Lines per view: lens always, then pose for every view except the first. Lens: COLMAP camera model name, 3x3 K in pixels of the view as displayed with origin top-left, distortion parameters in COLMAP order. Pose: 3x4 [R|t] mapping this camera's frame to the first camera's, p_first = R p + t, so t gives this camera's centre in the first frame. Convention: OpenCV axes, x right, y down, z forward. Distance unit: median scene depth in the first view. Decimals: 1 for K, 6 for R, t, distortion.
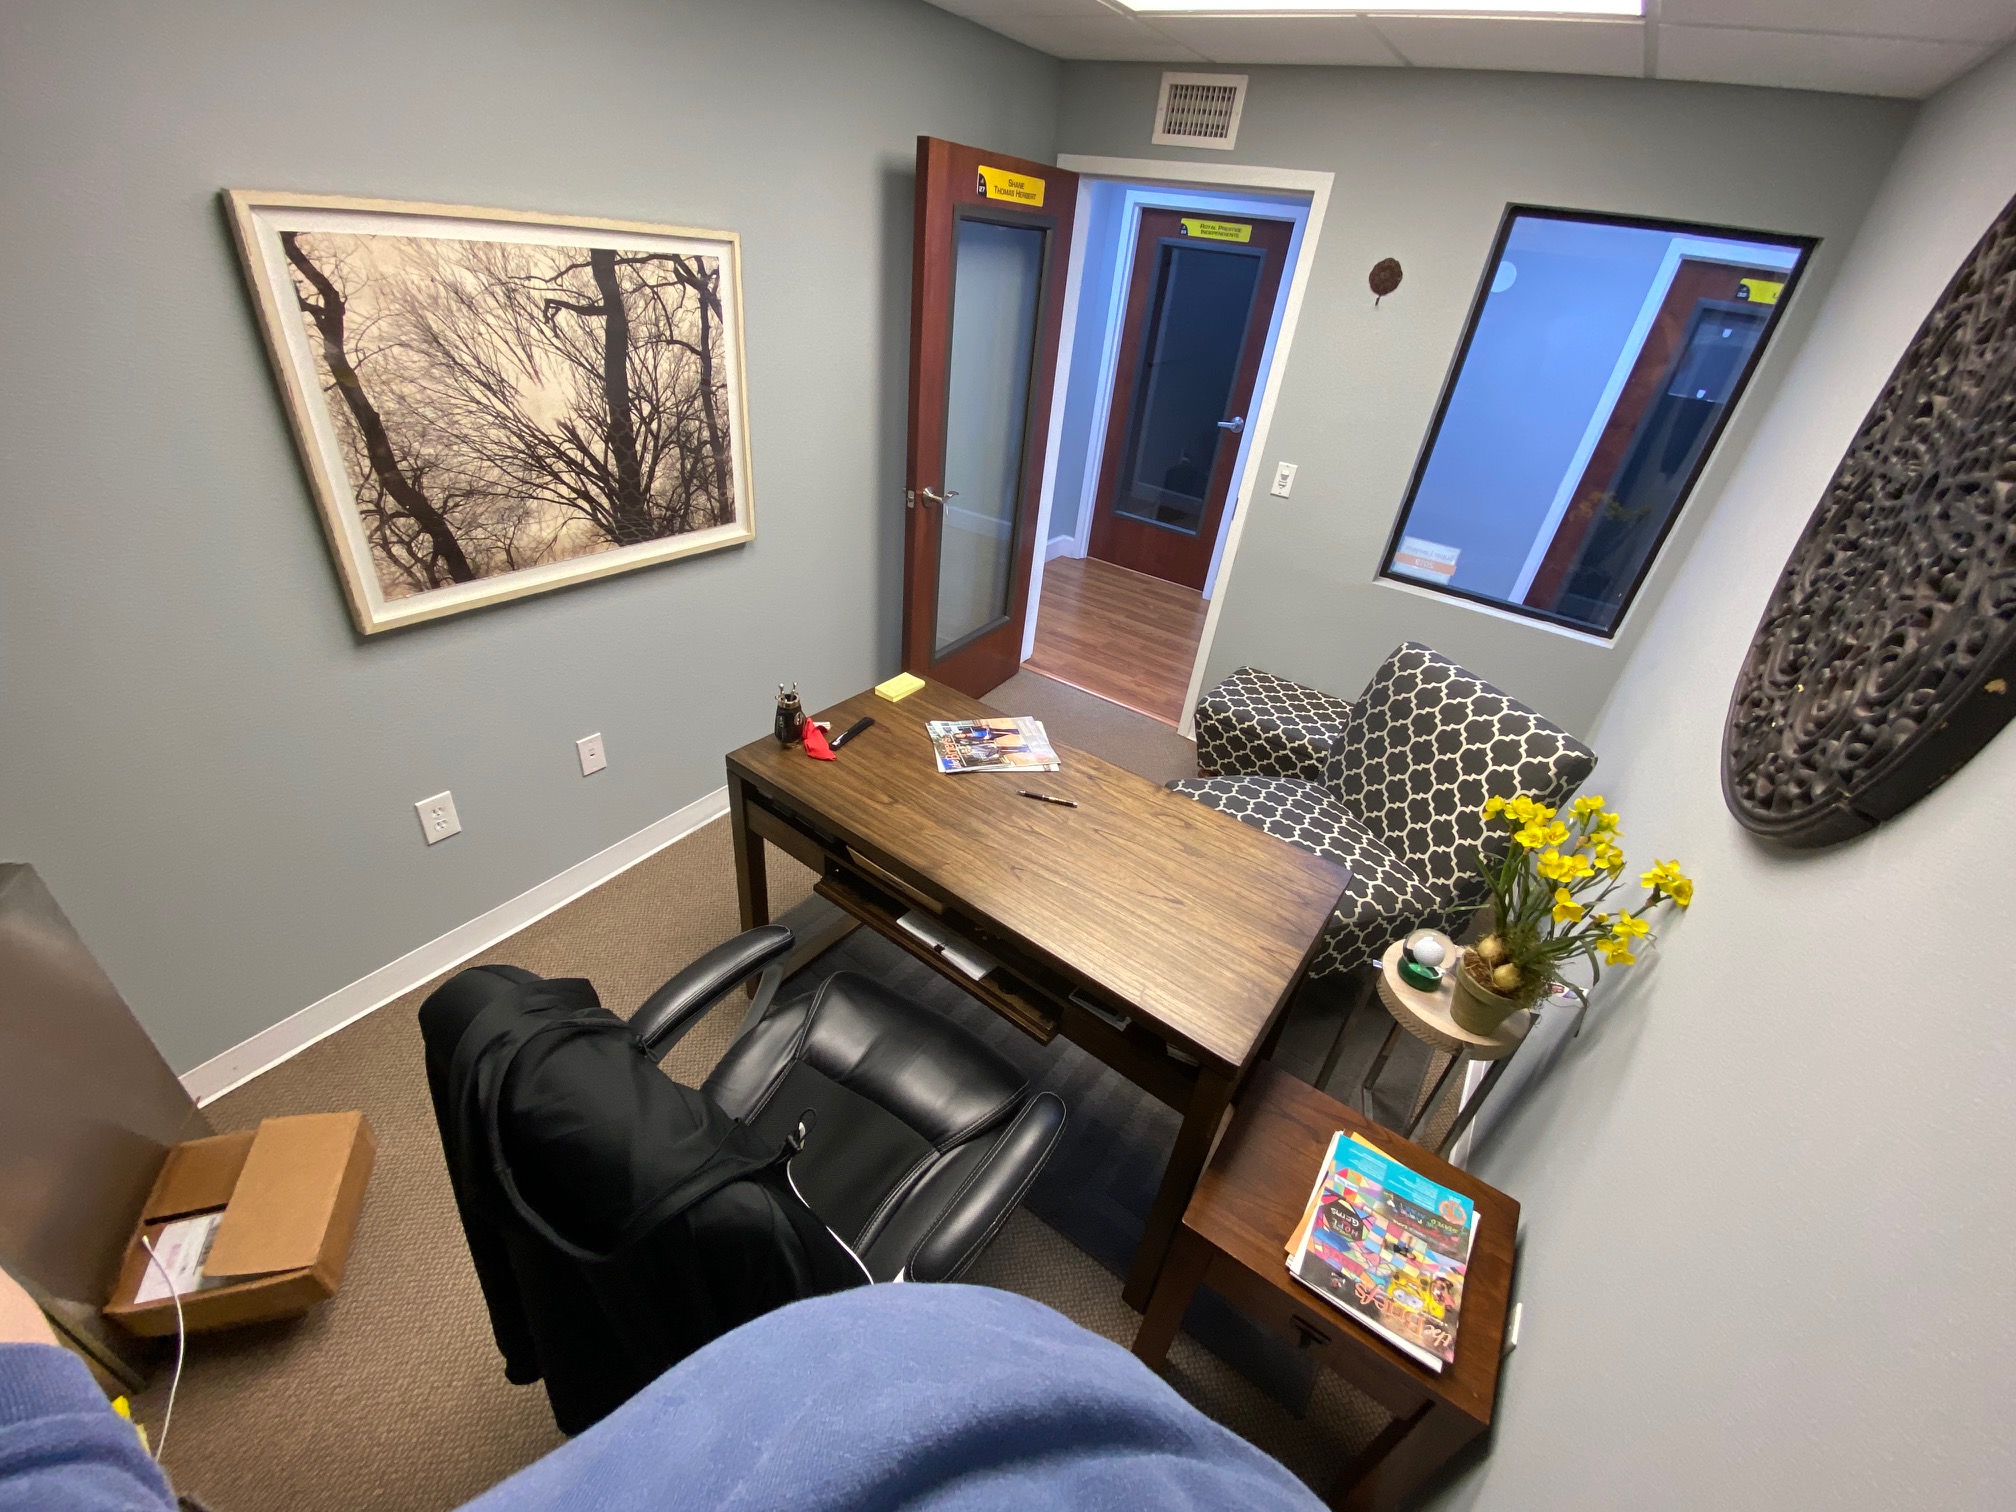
lens RADIAL K [[809.5, 0, 1043.5], [0, 809.5, 739.3], [0, 0, 1]] dist [-0.045131, -0.001466]
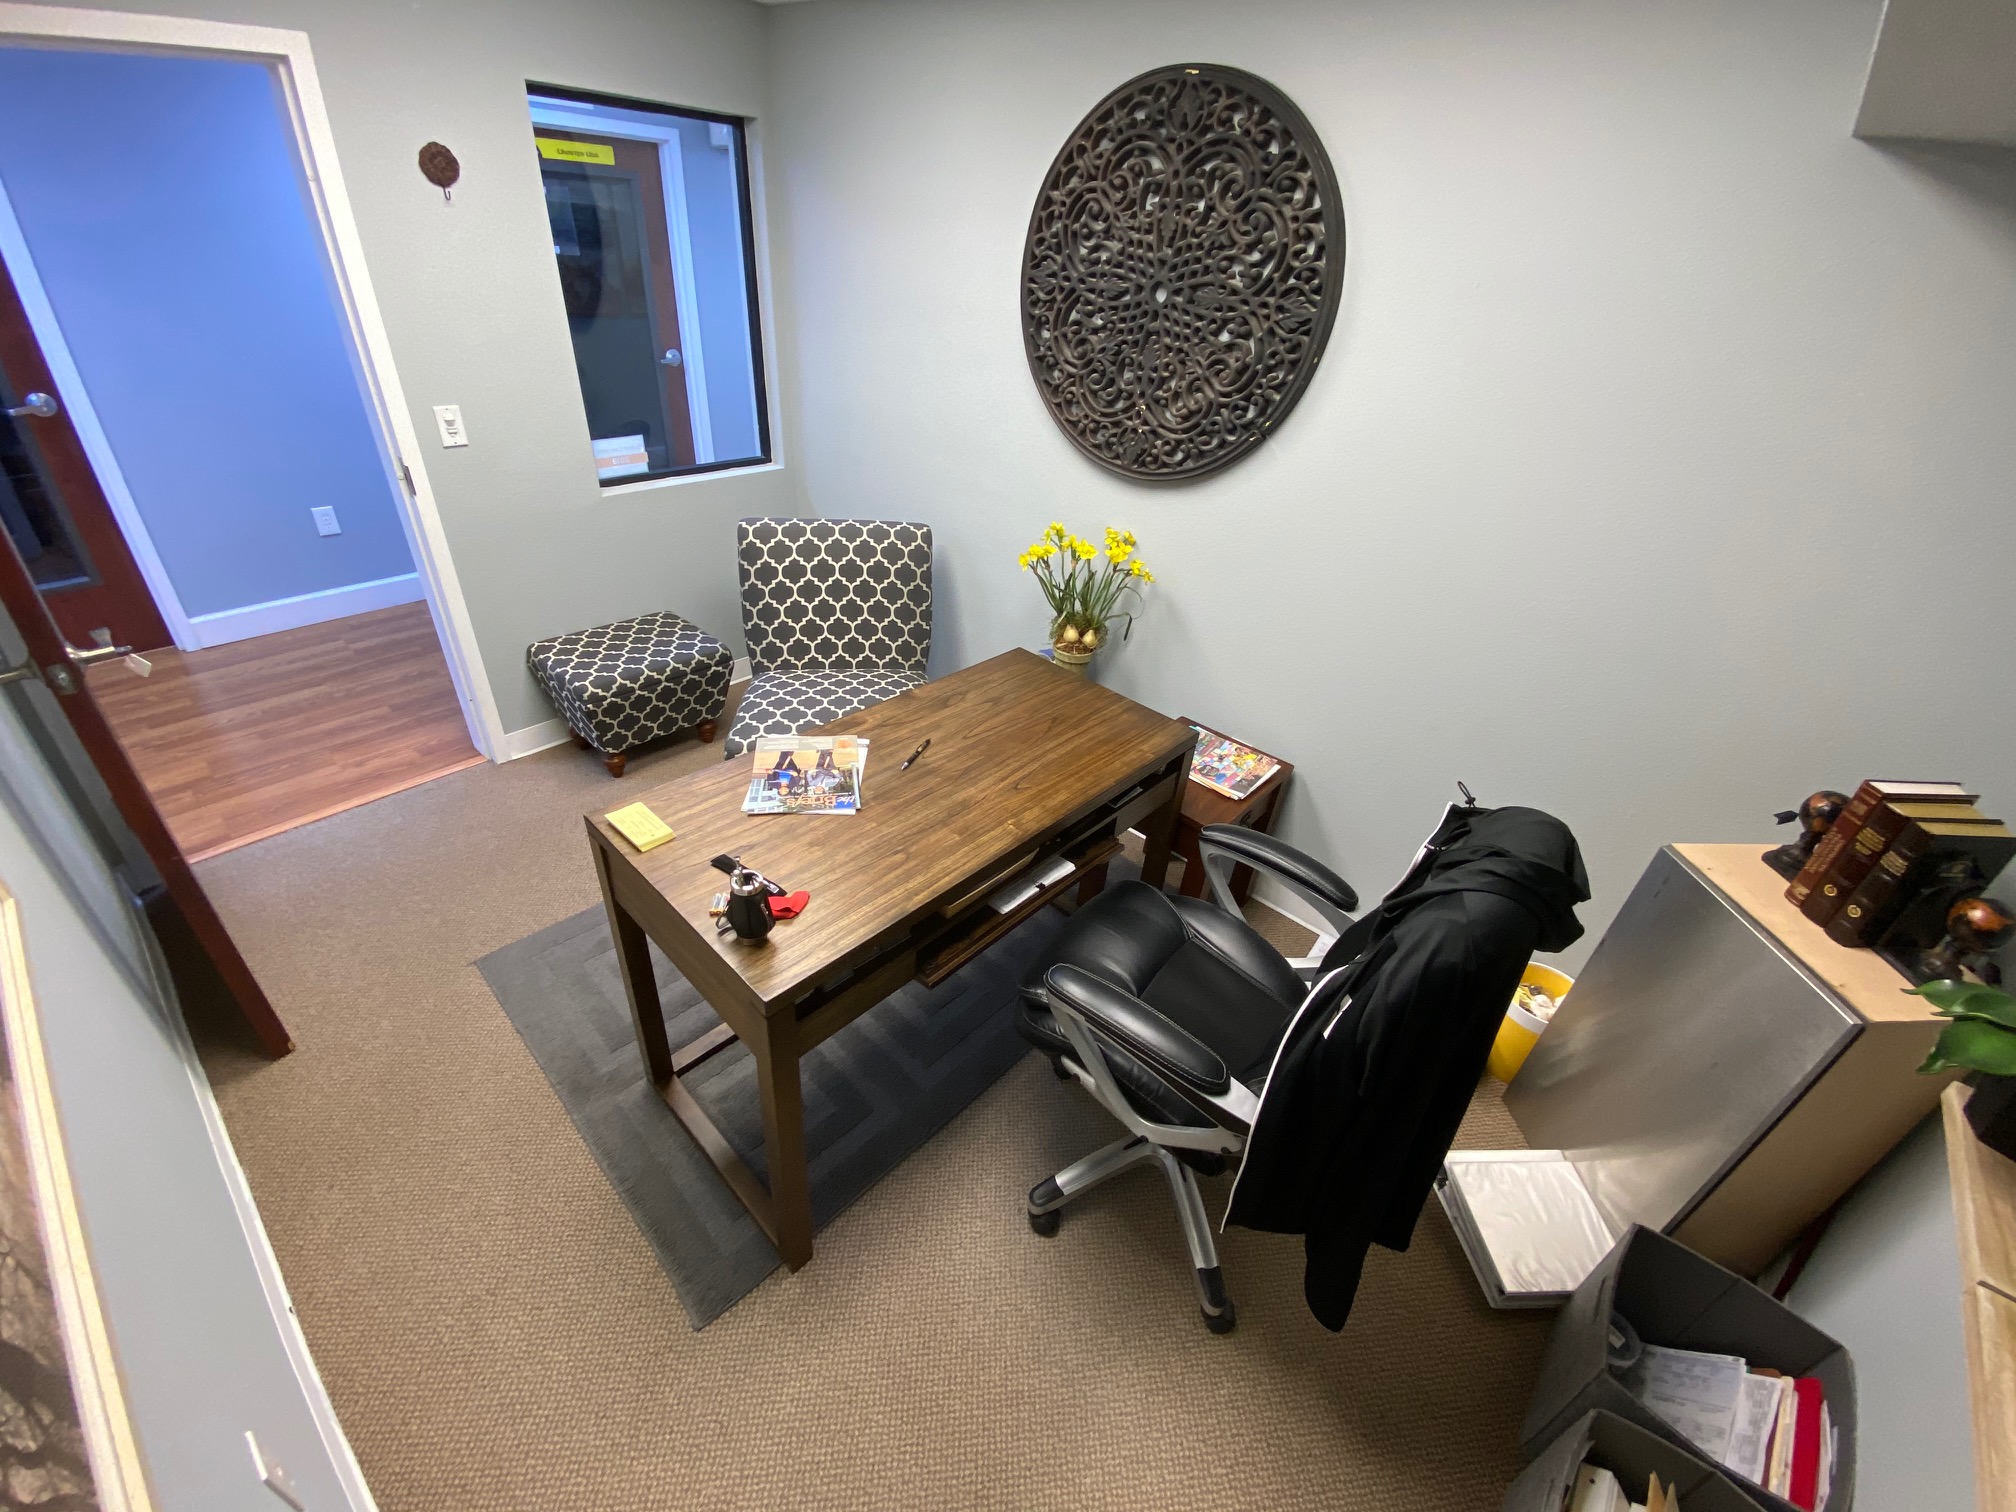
lens RADIAL K [[809.5, 0, 1017.7], [0, 809.5, 716.9], [0, 0, 1]] dist [-0.045131, -0.001466]
pose [[0.125040, -0.577586, 0.806696, -0.687801], [0.445635, 0.759141, 0.474462, -0.343569], [-0.886439, 0.300166, 0.352316, 0.461751]]
